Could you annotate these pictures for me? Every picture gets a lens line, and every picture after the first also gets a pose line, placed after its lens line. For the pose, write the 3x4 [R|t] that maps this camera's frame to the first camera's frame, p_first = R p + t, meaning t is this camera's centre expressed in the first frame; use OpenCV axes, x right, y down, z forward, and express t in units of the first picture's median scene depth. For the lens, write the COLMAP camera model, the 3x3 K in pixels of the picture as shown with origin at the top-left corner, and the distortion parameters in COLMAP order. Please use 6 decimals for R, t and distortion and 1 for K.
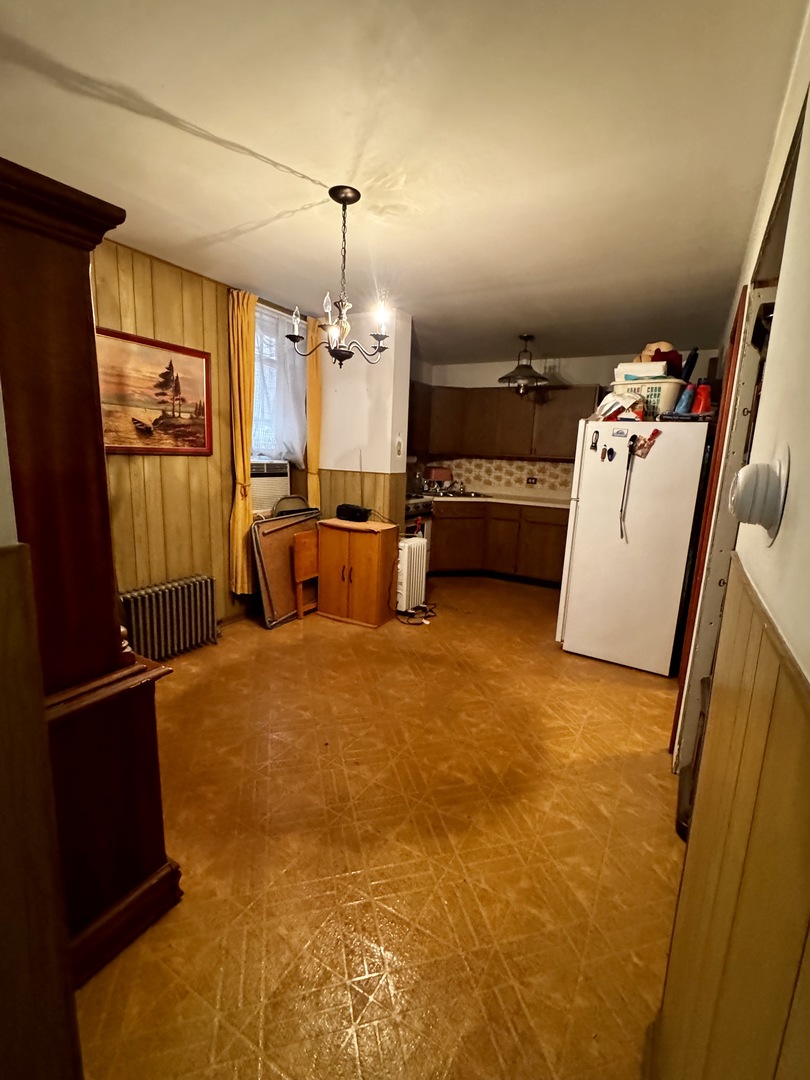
lens RADIAL K [[483.0, 0, 405.0], [0, 483.0, 540.0], [0, 0, 1]] dist [-0.001509, 0.000059]
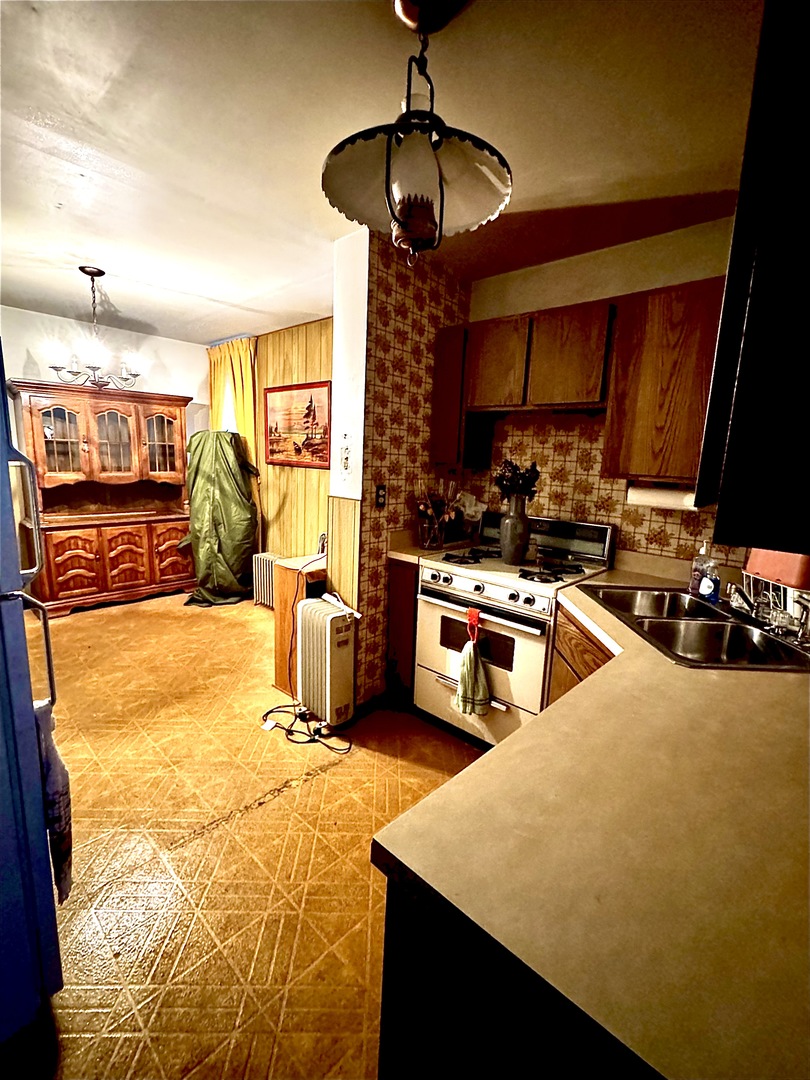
lens RADIAL K [[483.0, 0, 405.0], [0, 483.0, 540.0], [0, 0, 1]] dist [-0.001509, 0.000059]
pose [[-0.231818, 0.118643, -0.965497, 0.760927], [-0.224494, 0.959217, 0.171773, -0.278404], [0.946500, 0.256569, -0.195729, 1.596225]]
